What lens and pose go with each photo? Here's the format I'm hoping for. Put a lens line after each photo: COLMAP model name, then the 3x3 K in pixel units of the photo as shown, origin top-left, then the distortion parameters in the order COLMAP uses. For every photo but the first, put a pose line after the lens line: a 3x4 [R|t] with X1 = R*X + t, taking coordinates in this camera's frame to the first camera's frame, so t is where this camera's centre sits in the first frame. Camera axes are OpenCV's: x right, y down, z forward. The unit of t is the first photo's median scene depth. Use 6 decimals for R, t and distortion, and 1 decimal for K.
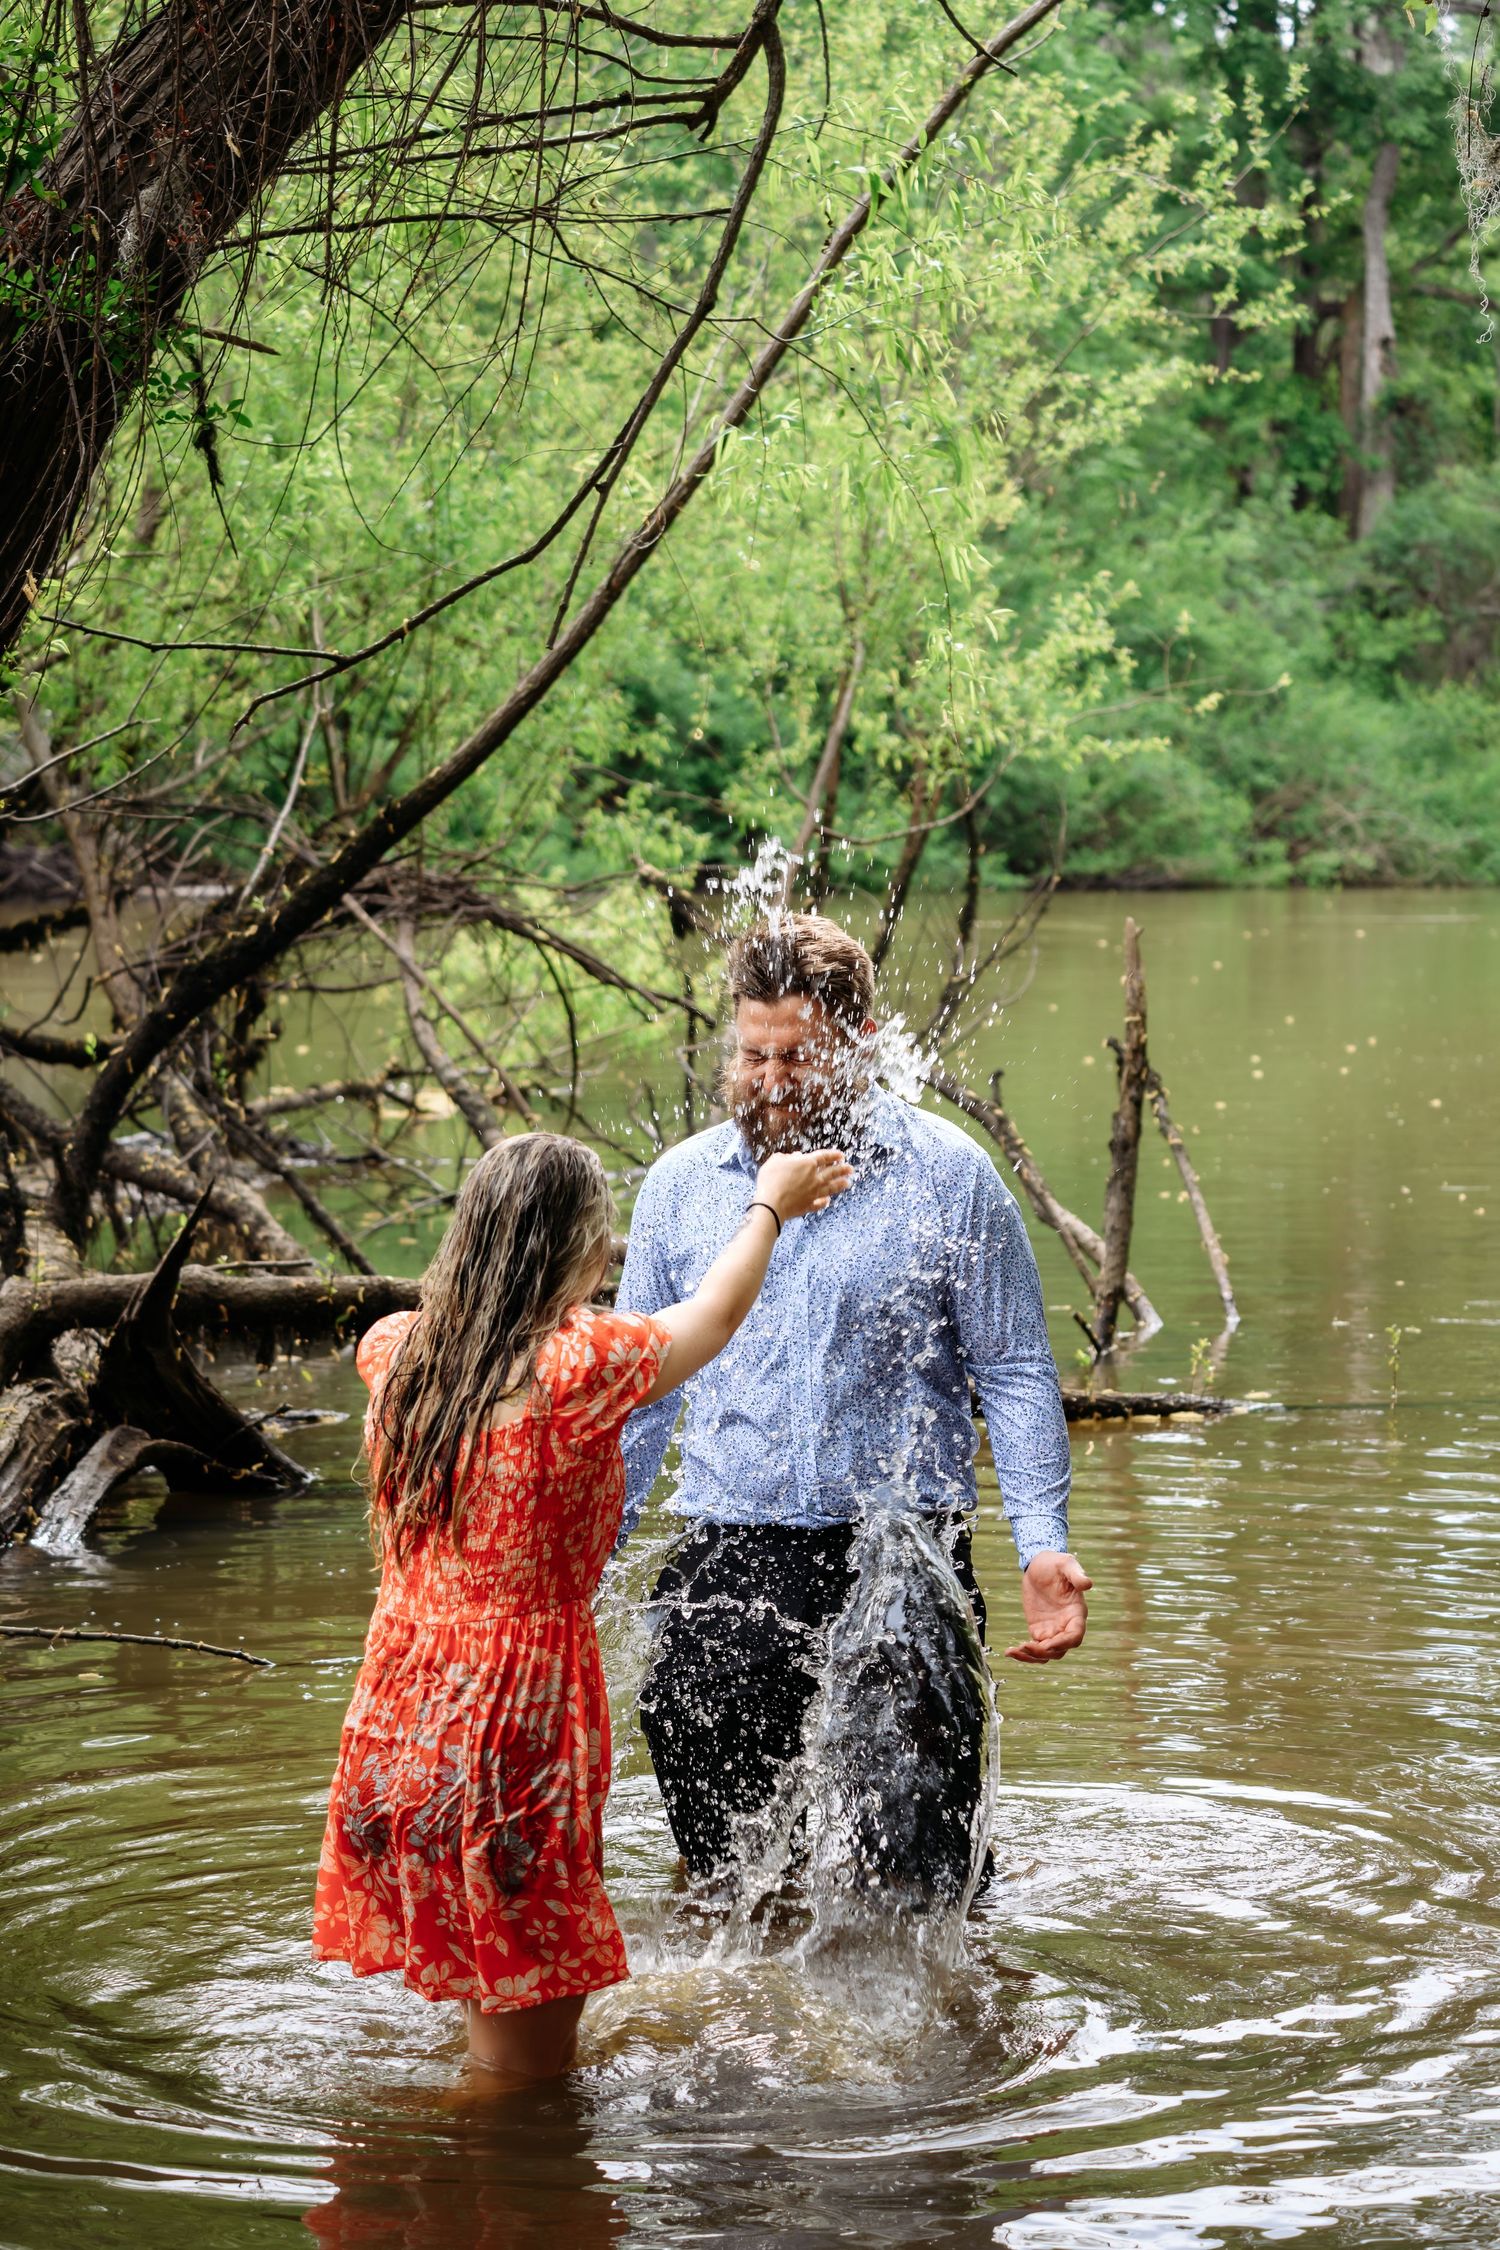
lens RADIAL K [[4815.0, 0, 750.0], [0, 4815.0, 1125.0], [0, 0, 1]] dist [0.003686, 0.056642]
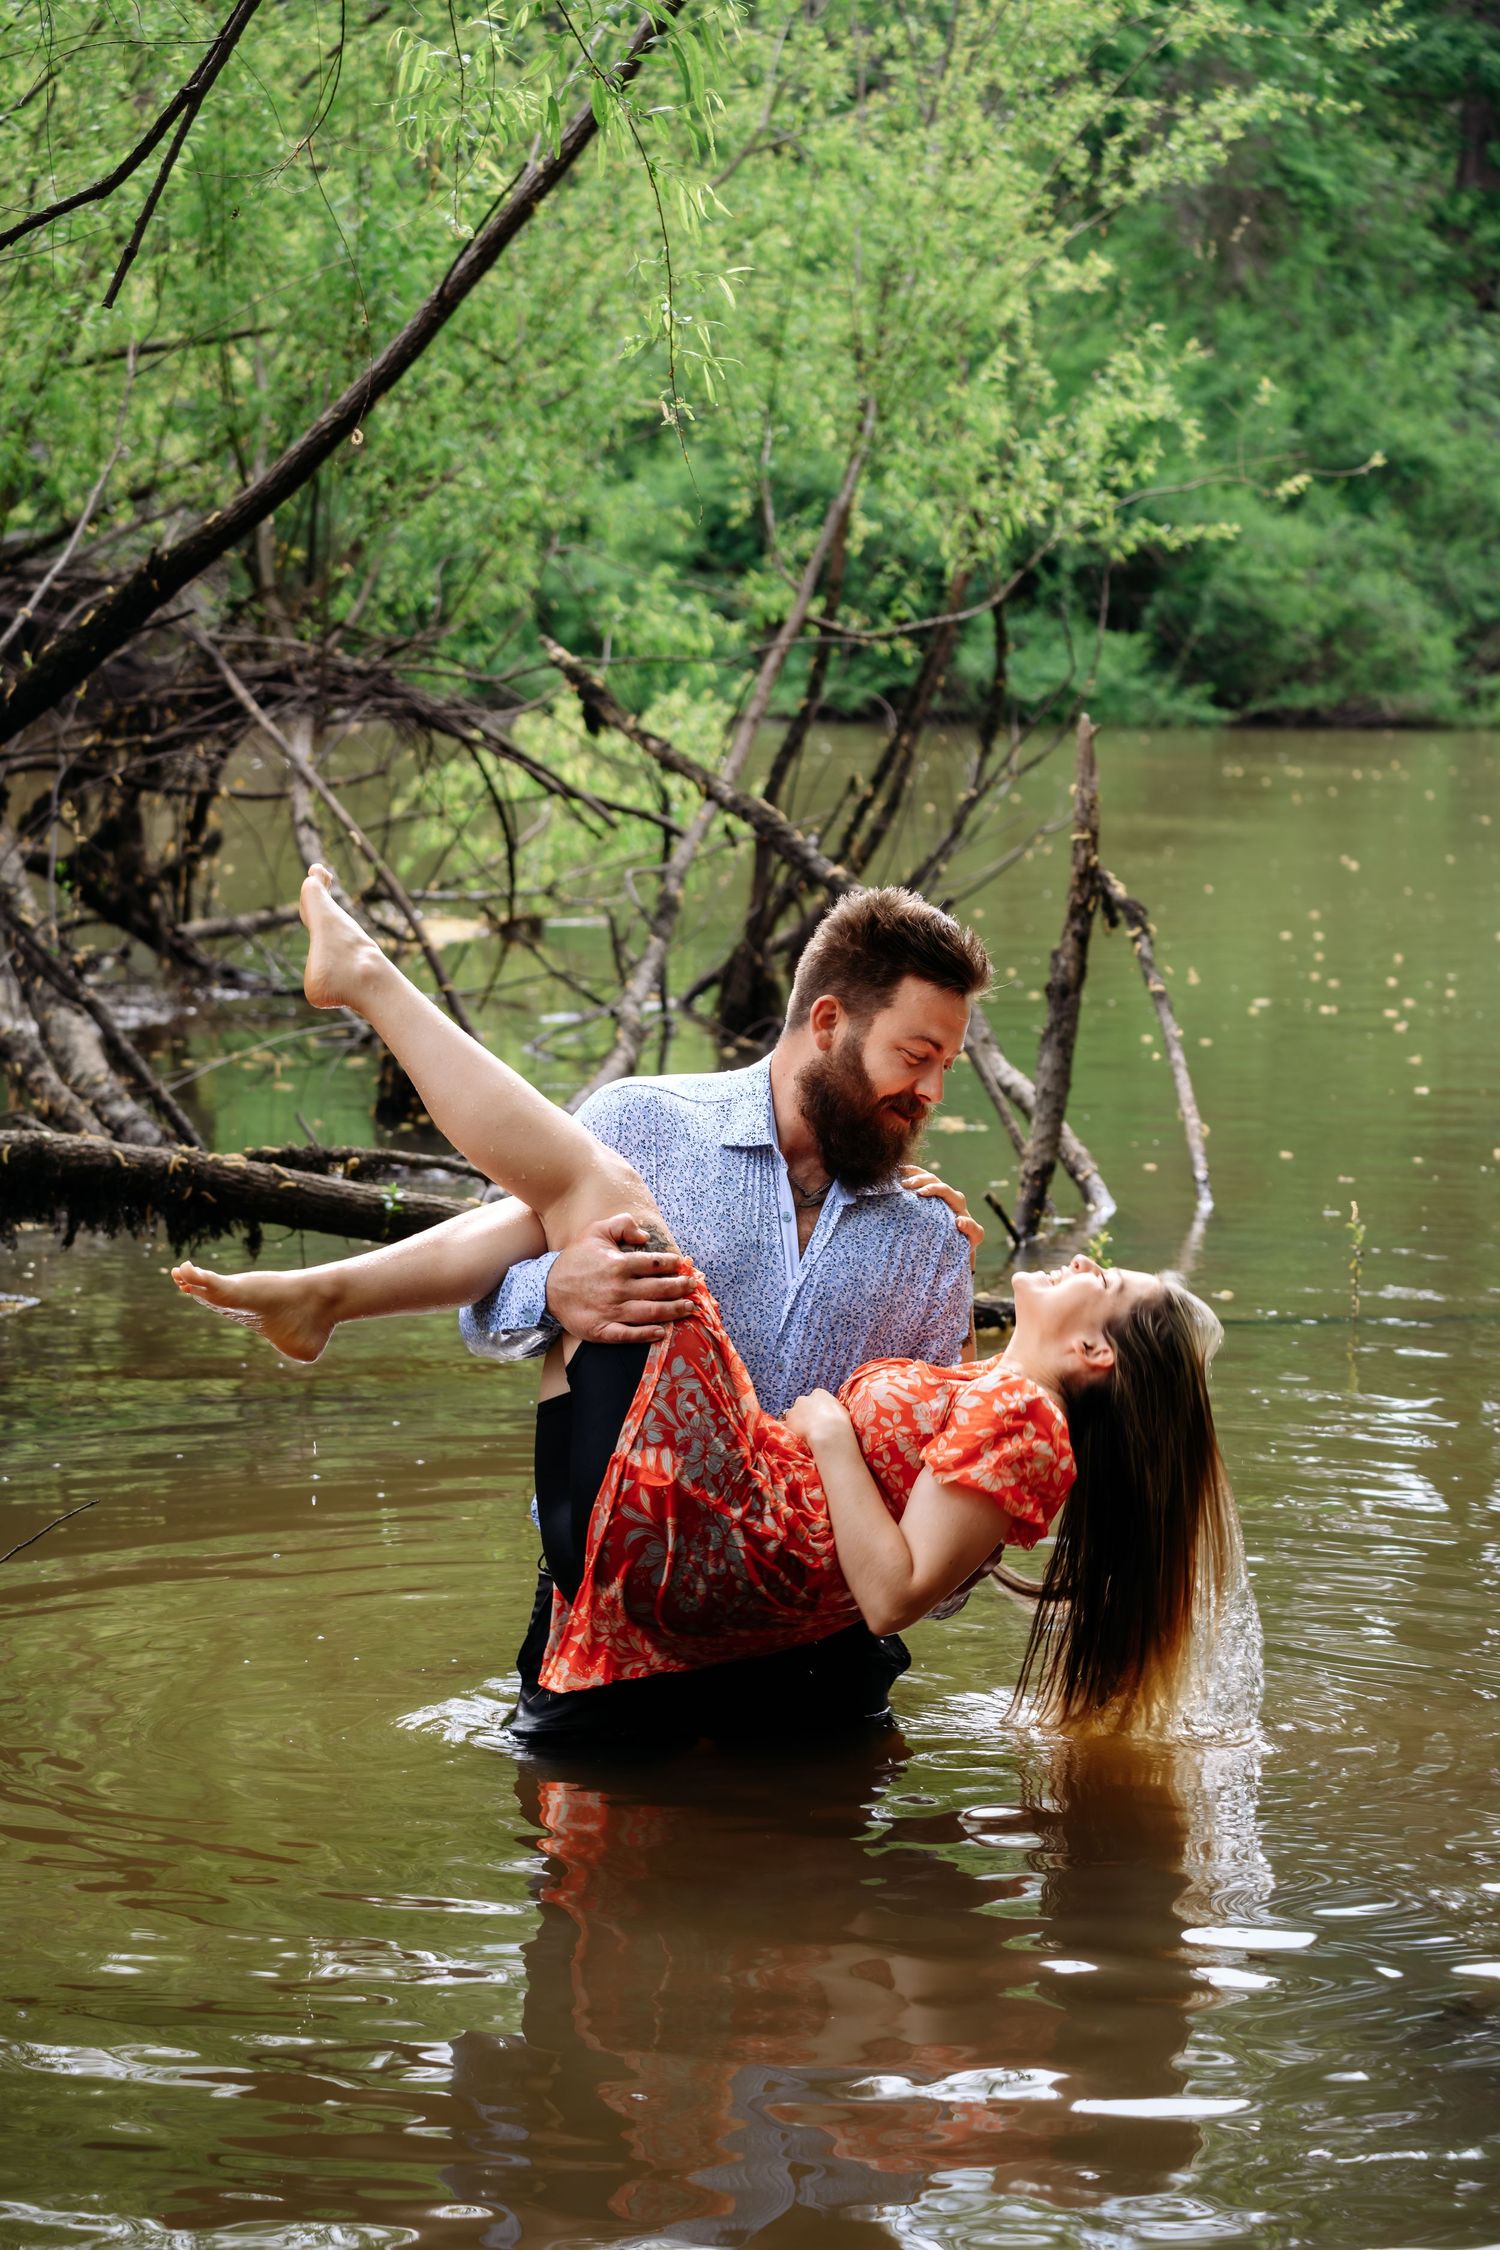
lens RADIAL K [[4848.2, 0, 750.0], [0, 4848.2, 1125.0], [0, 0, 1]] dist [0.001378, -0.297031]
pose [[0.997961, 0.023009, -0.059543, 0.054412], [-0.021115, 0.999257, 0.032246, 0.001190], [0.060241, -0.030923, 0.997705, 0.126301]]
